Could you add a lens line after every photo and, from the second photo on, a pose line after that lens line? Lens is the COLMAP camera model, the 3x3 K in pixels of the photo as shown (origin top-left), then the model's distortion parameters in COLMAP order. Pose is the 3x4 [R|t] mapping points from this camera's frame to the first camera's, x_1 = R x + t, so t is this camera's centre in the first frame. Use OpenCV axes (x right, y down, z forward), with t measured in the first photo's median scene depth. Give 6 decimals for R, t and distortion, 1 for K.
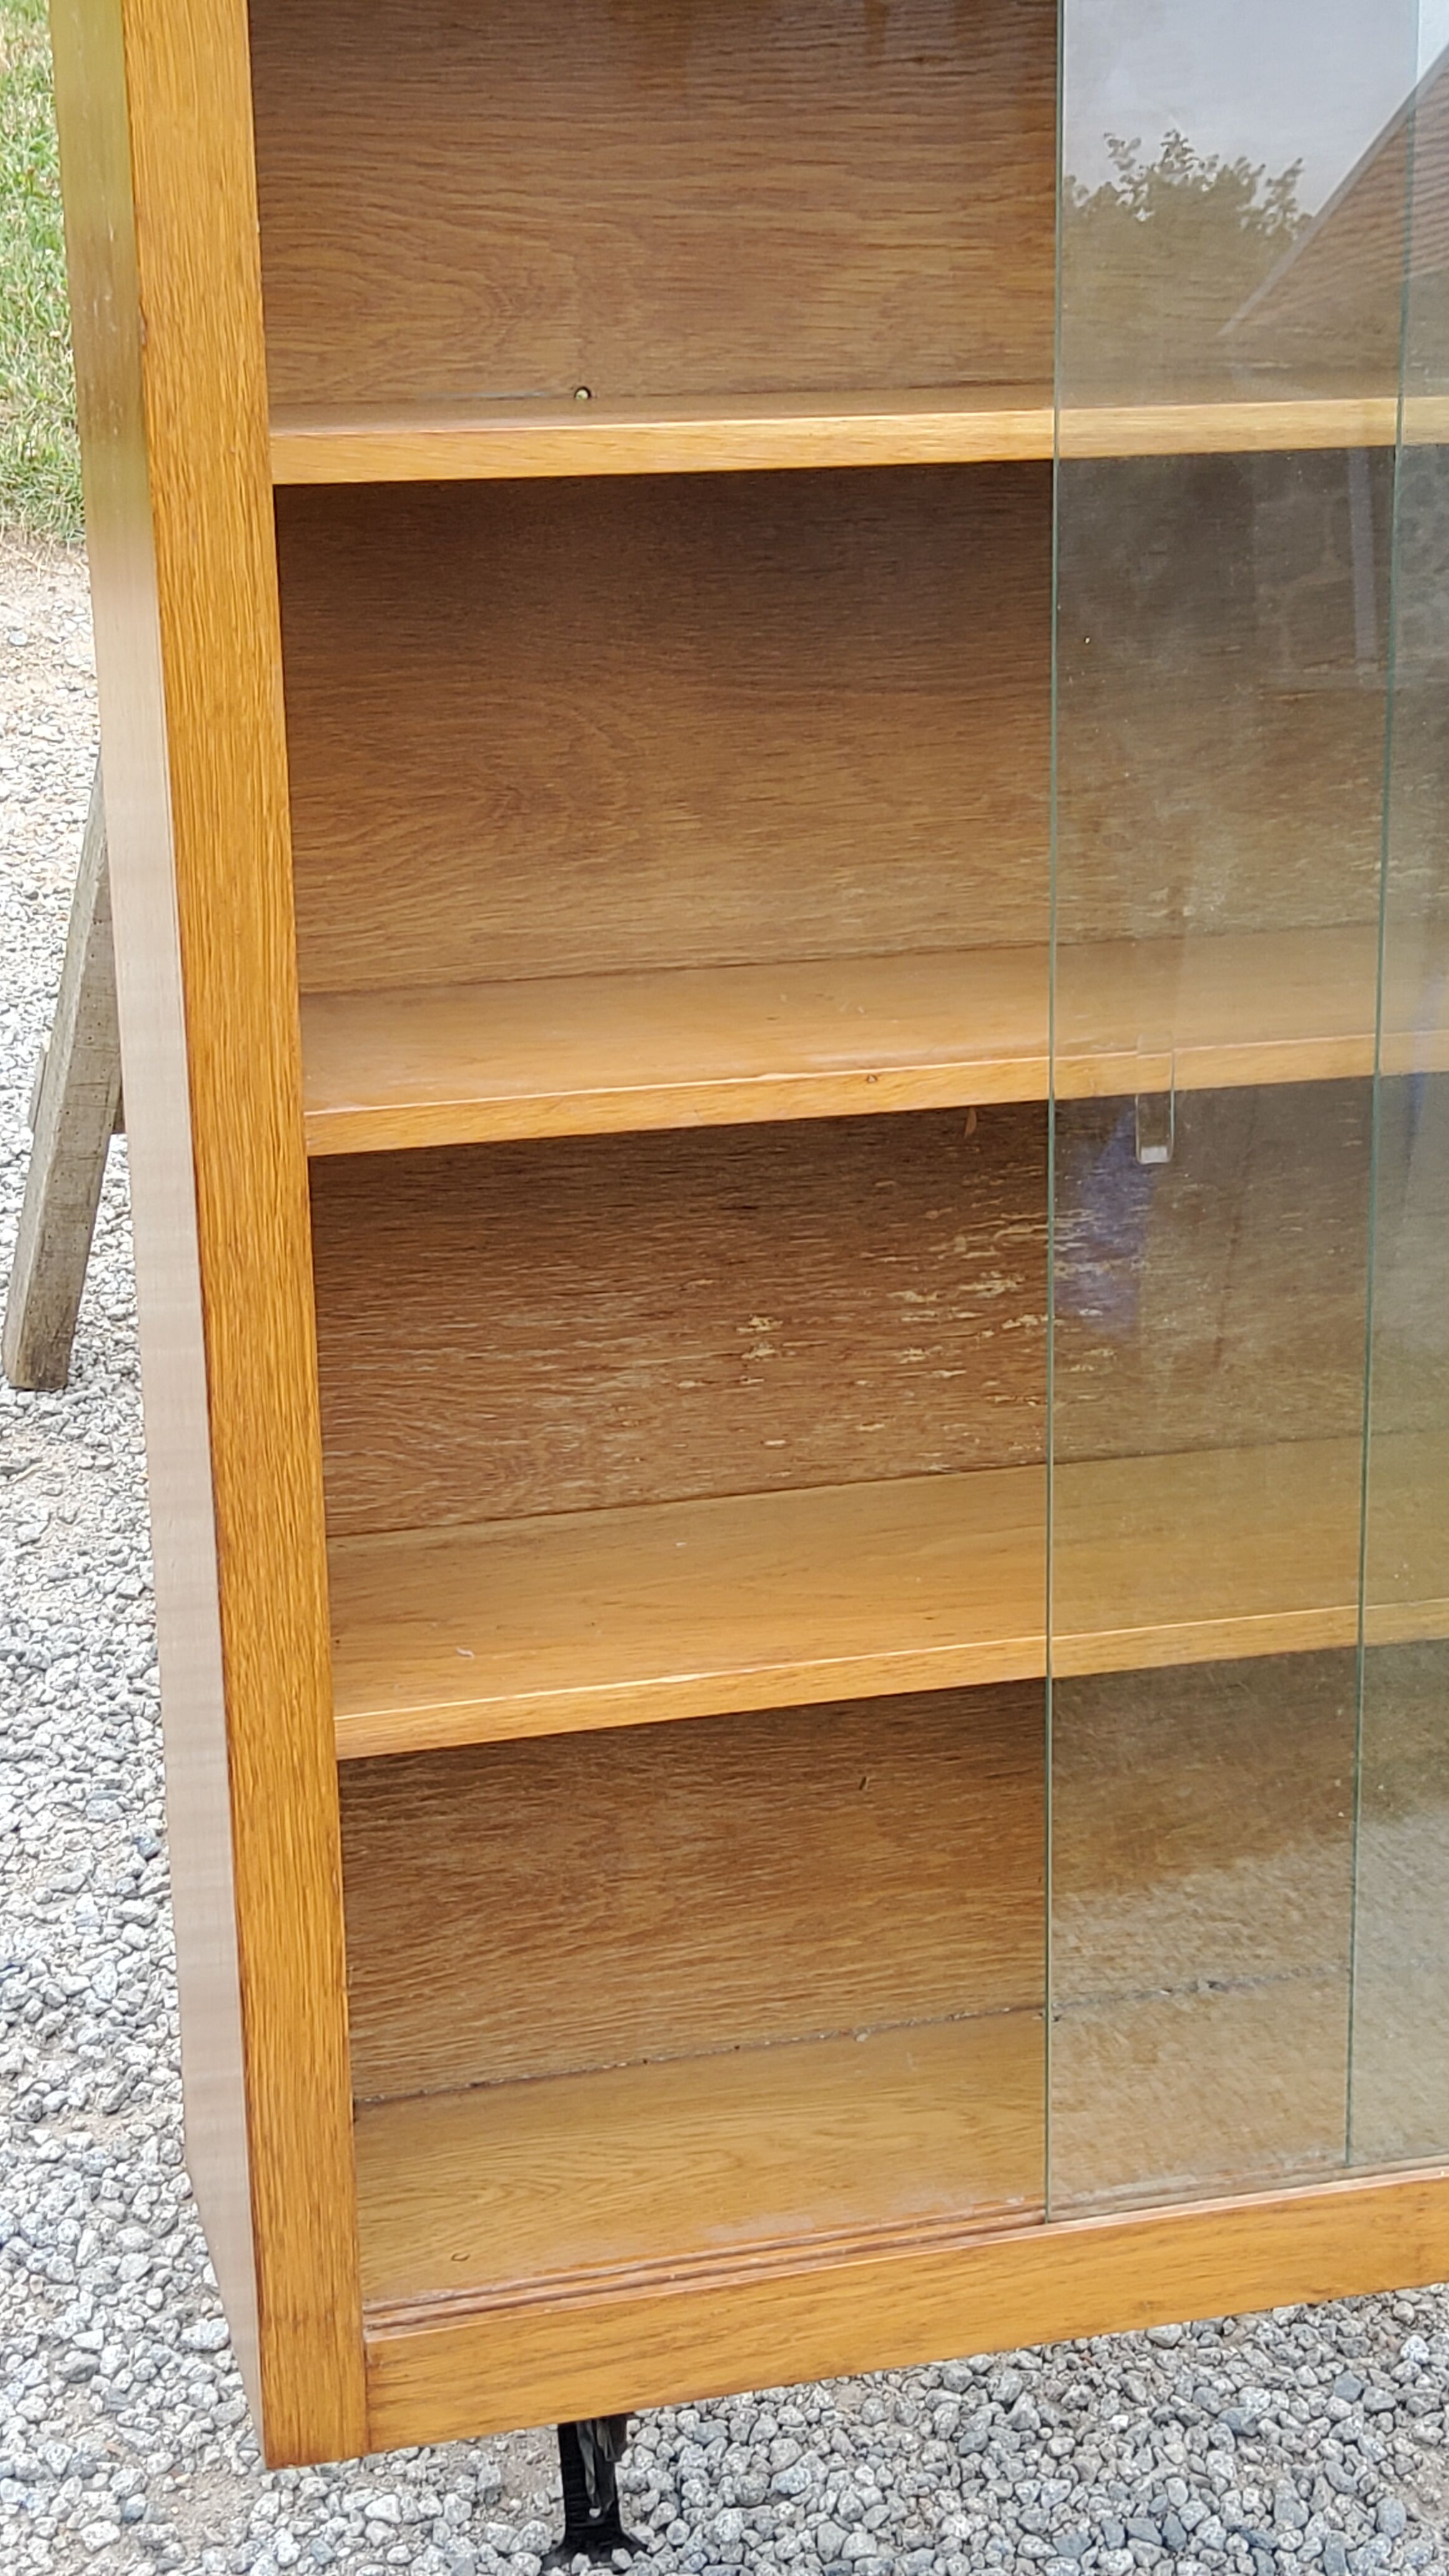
lens RADIAL K [[3871.3, 0, 731.1], [0, 3871.3, 1275.7], [0, 0, 1]] dist [0.110084, 0.000000]
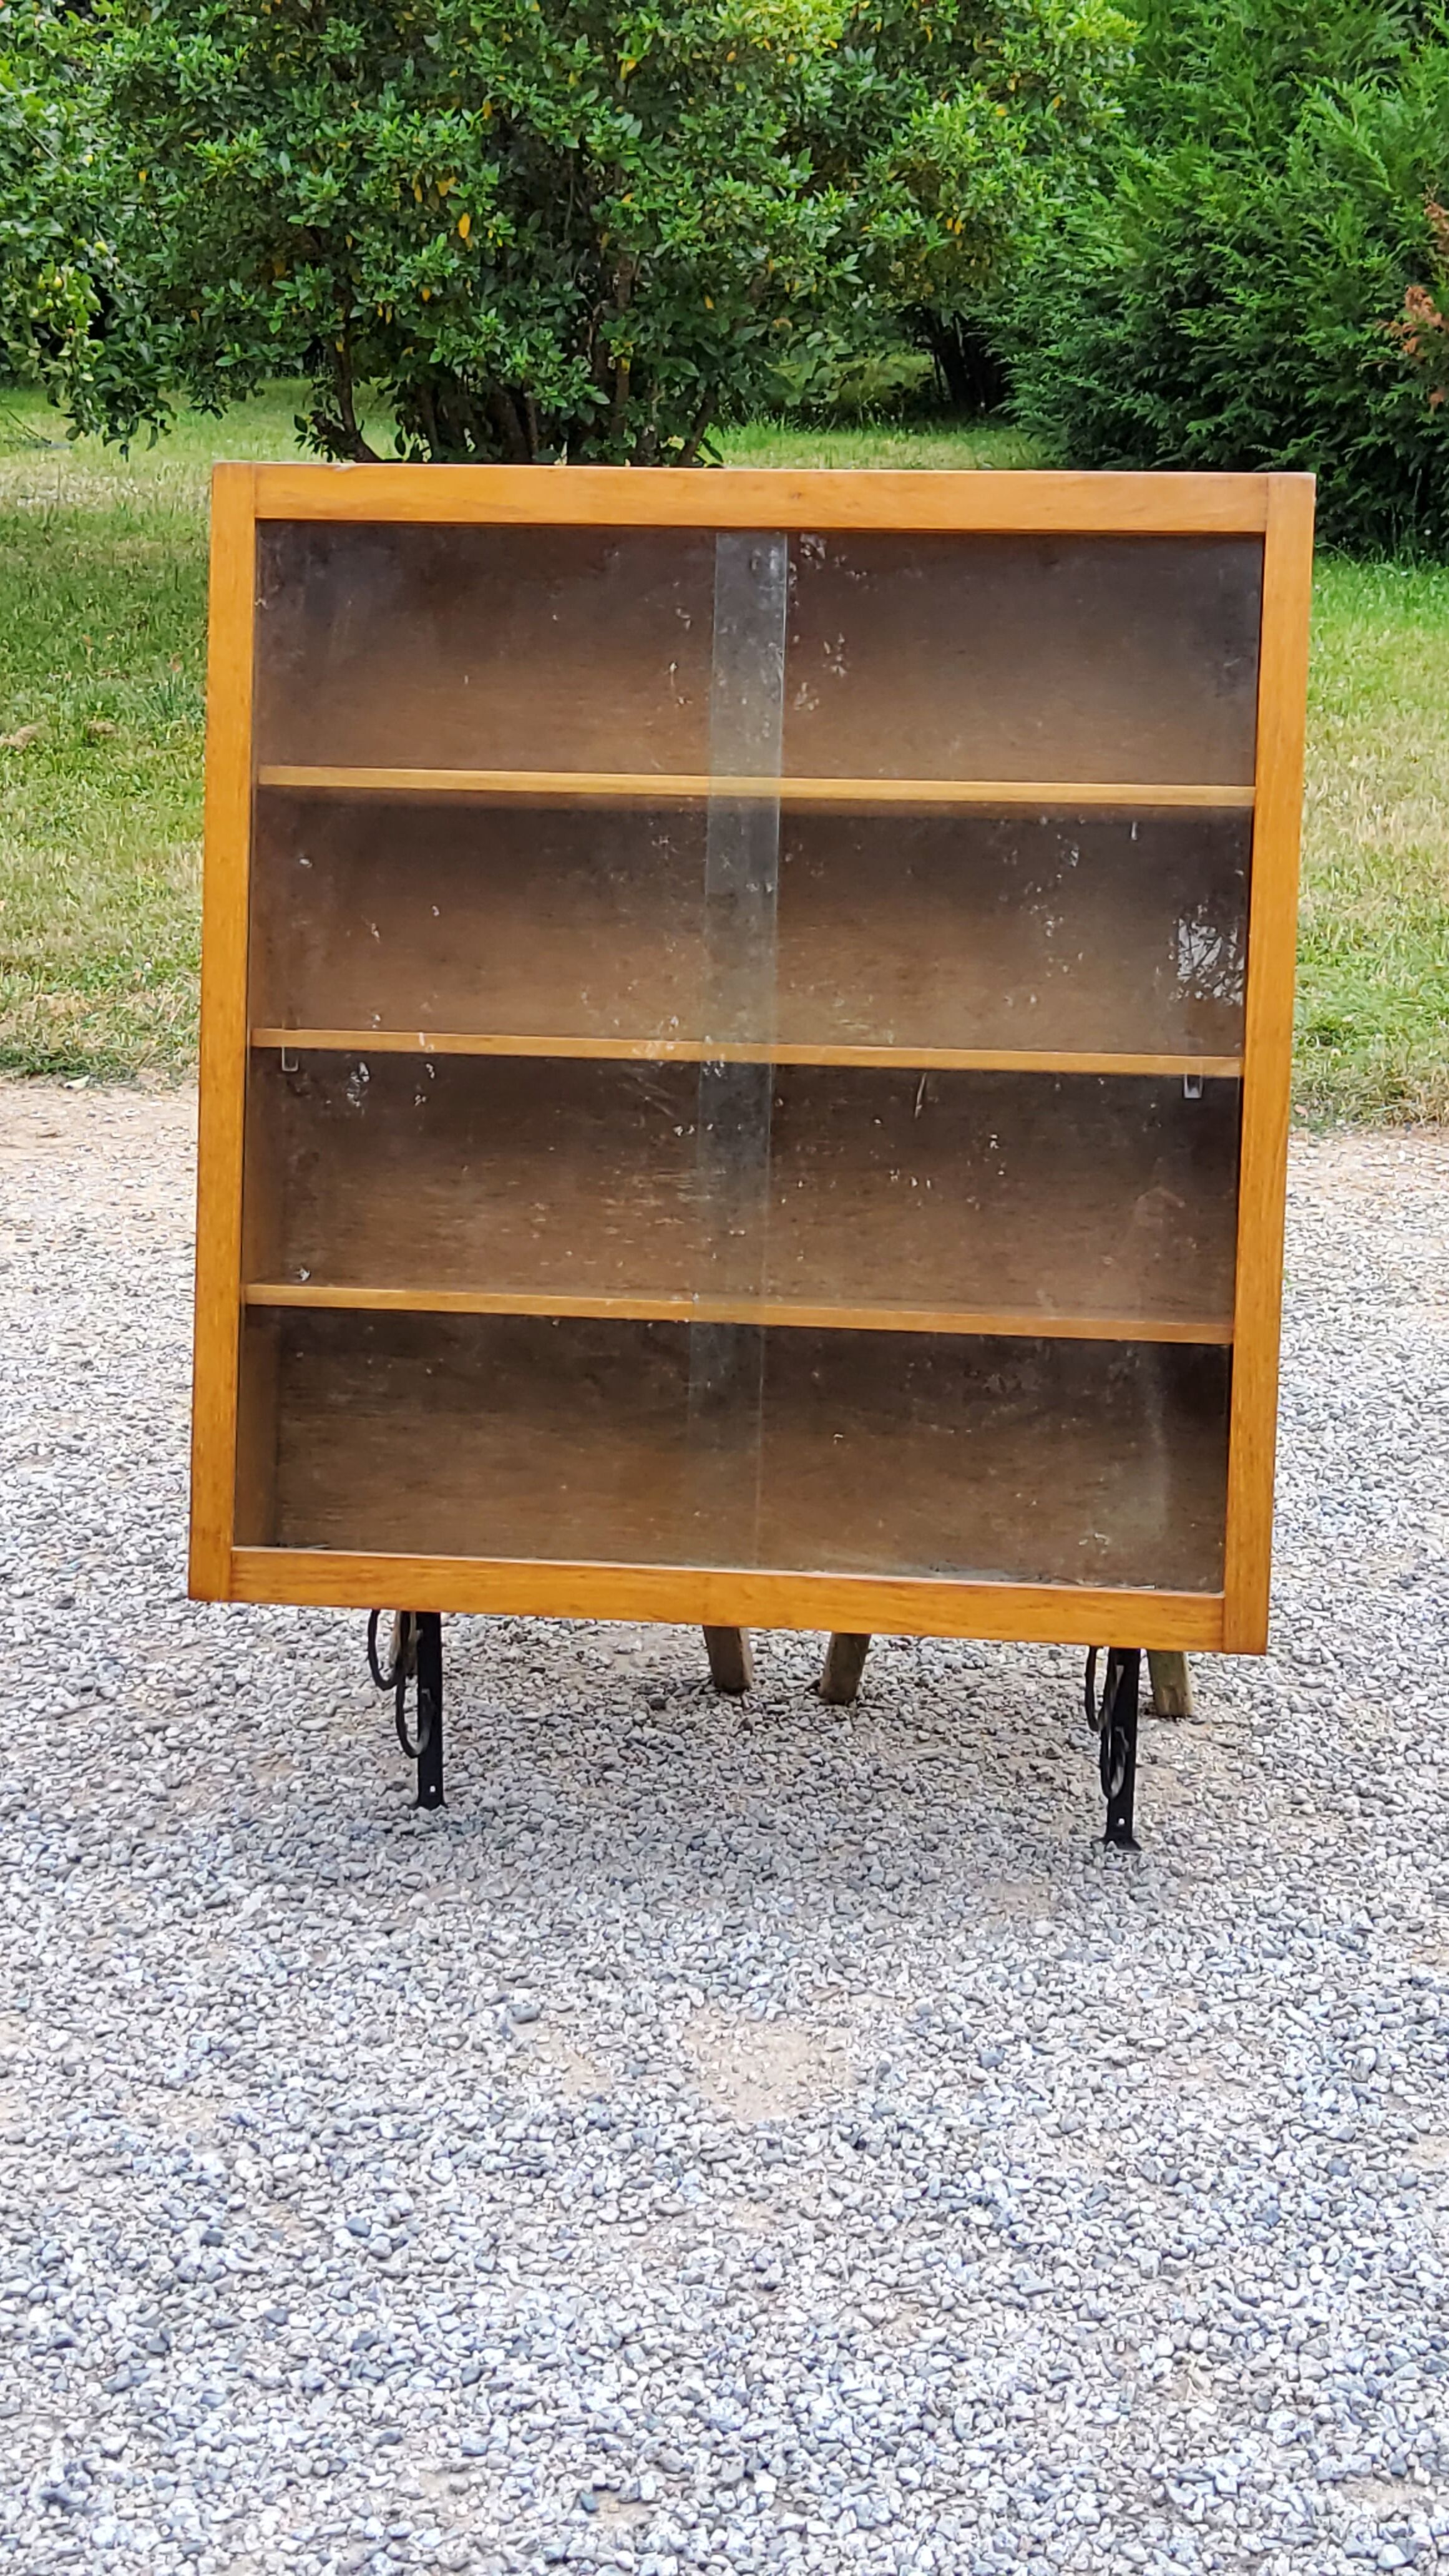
lens RADIAL K [[3871.3, 0, 746.4], [0, 3871.3, 1271.0], [0, 0, 1]] dist [0.110084, 0.000000]
pose [[0.922945, 0.065962, -0.379239, 0.963249], [-0.149927, 0.969007, -0.196333, 0.467648], [0.354535, 0.238063, 0.904229, -0.951760]]
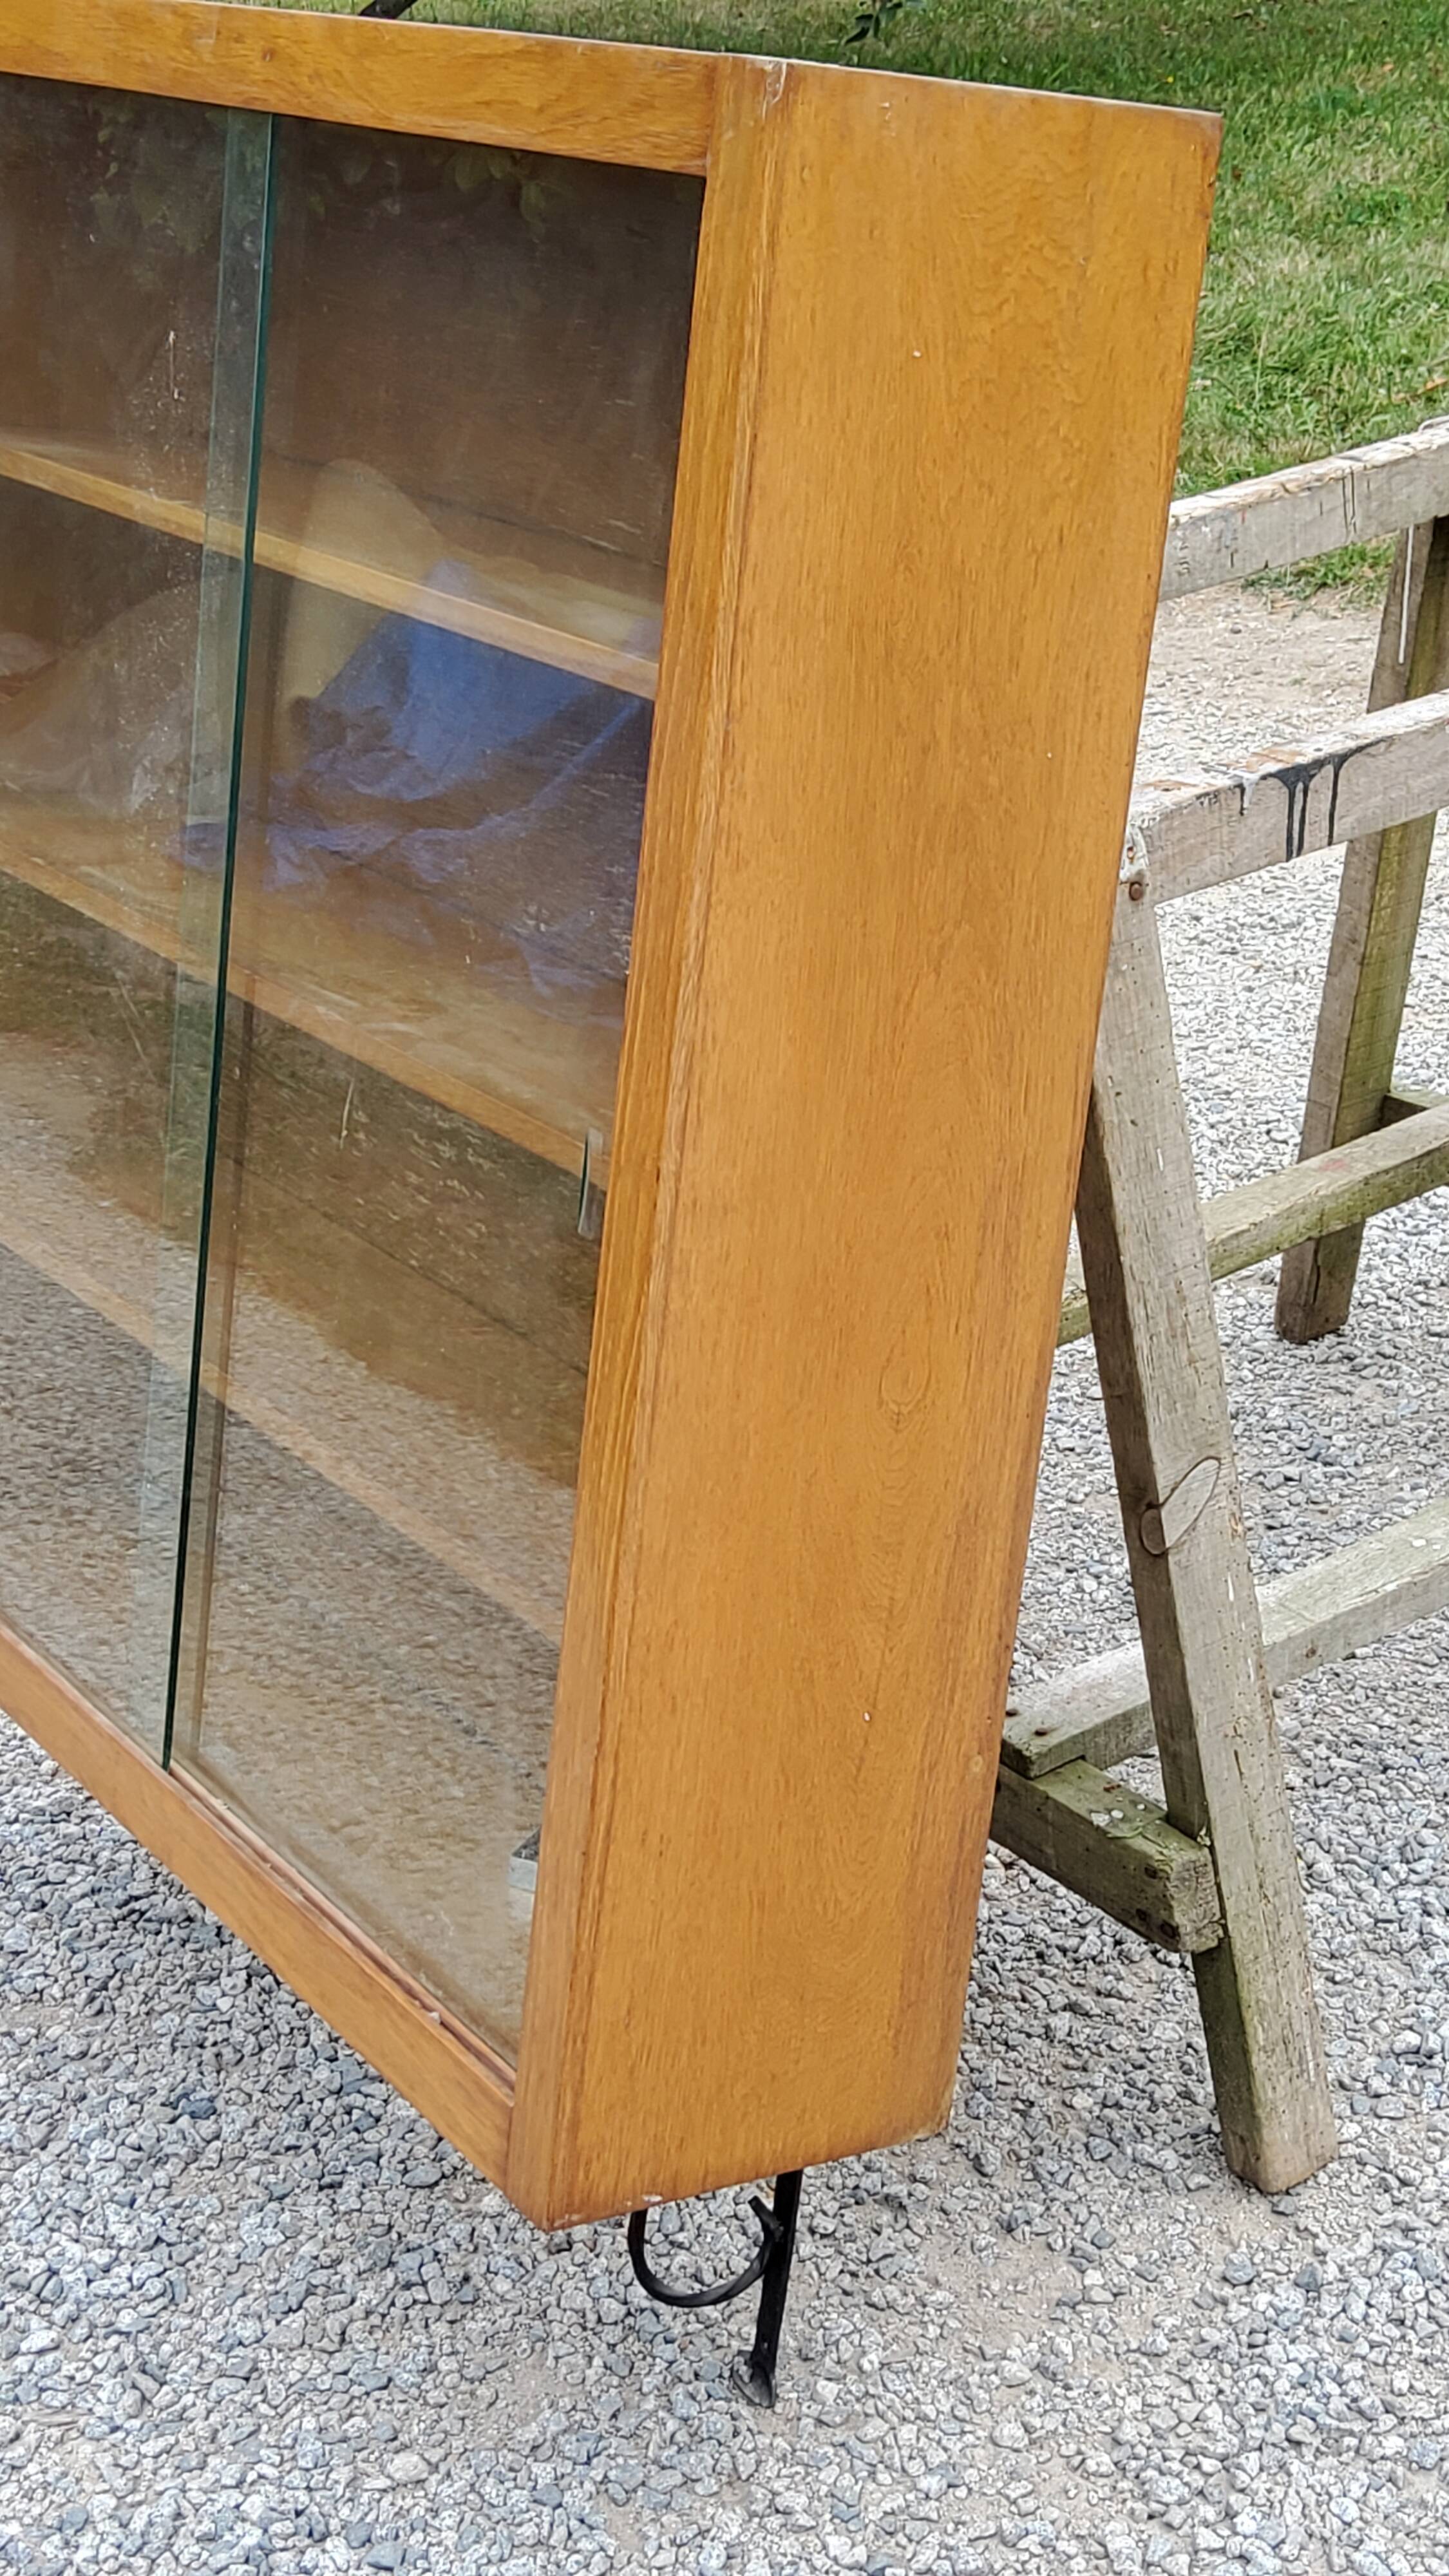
lens RADIAL K [[3880.4, 0, 714.9], [0, 3880.4, 1277.7], [0, 0, 1]] dist [0.104283, 0.000000]
pose [[0.305430, 0.327317, -0.894190, 1.405314], [-0.363288, 0.908089, 0.208315, -0.291396], [0.880190, 0.261223, 0.396268, 0.552013]]
